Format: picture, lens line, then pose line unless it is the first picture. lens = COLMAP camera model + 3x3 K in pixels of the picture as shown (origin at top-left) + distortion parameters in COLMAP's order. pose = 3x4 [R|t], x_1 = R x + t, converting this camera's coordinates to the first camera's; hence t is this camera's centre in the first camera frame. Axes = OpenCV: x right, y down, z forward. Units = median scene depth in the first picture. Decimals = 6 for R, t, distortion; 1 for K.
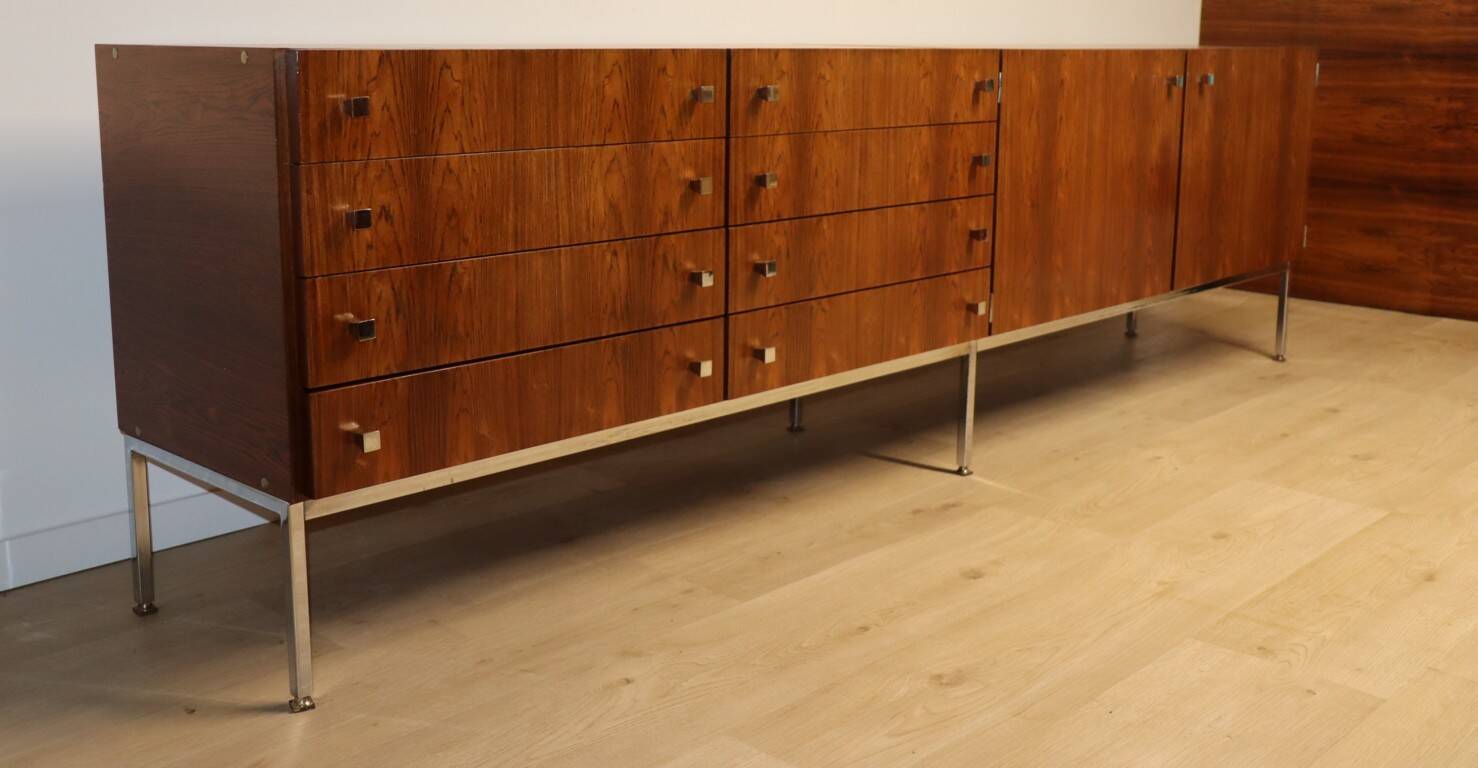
lens RADIAL K [[1497.5, 0, 736.9], [0, 1497.5, 293.2], [0, 0, 1]] dist [-0.038222, 0.000000]
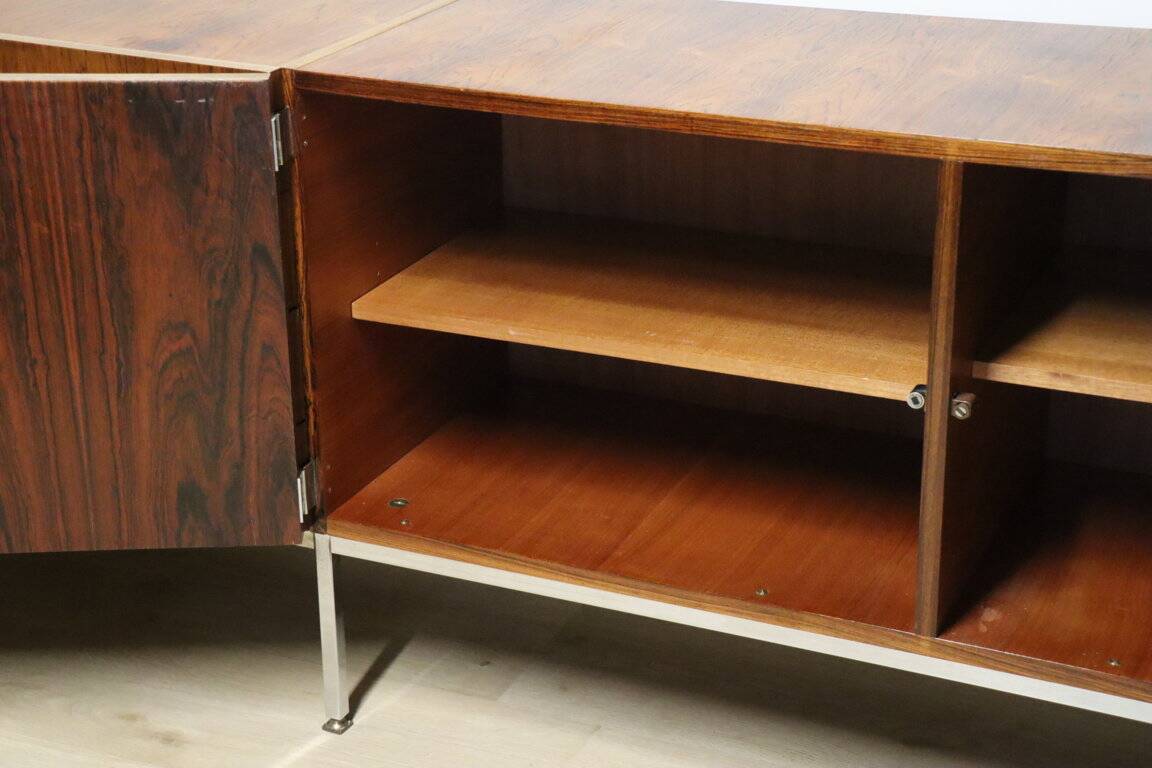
lens RADIAL K [[2157.6, 0, 564.4], [0, 2157.6, 393.3], [0, 0, 1]] dist [0.277511, 0.000000]
pose [[0.324891, 0.347513, -0.879591, 1.179043], [-0.150080, 0.937204, 0.314841, -0.391439], [0.933767, 0.029720, 0.356644, 0.963529]]
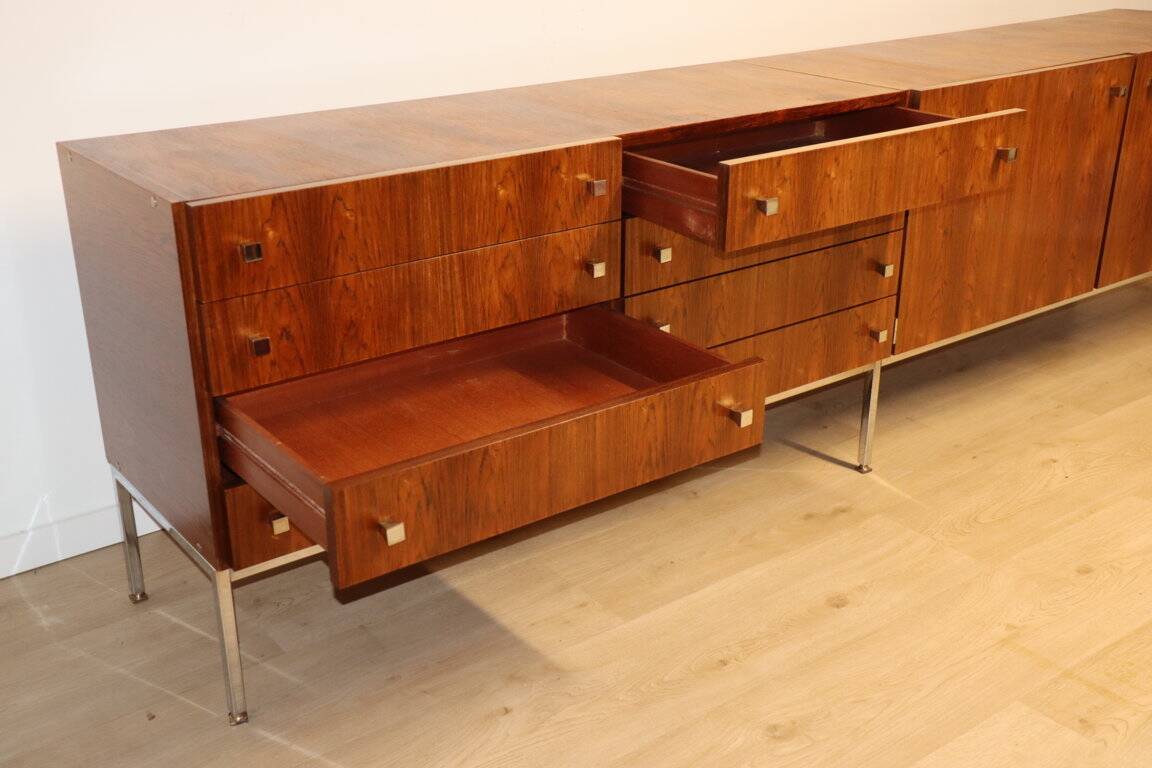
lens RADIAL K [[1268.7, 0, 557.2], [0, 1268.7, 401.5], [0, 0, 1]] dist [0.009504, 0.000000]
pose [[0.984289, 0.051957, -0.168750, 0.106132], [-0.012716, 0.974102, 0.225753, -0.178054], [0.176109, -0.220061, 0.959458, 0.077218]]
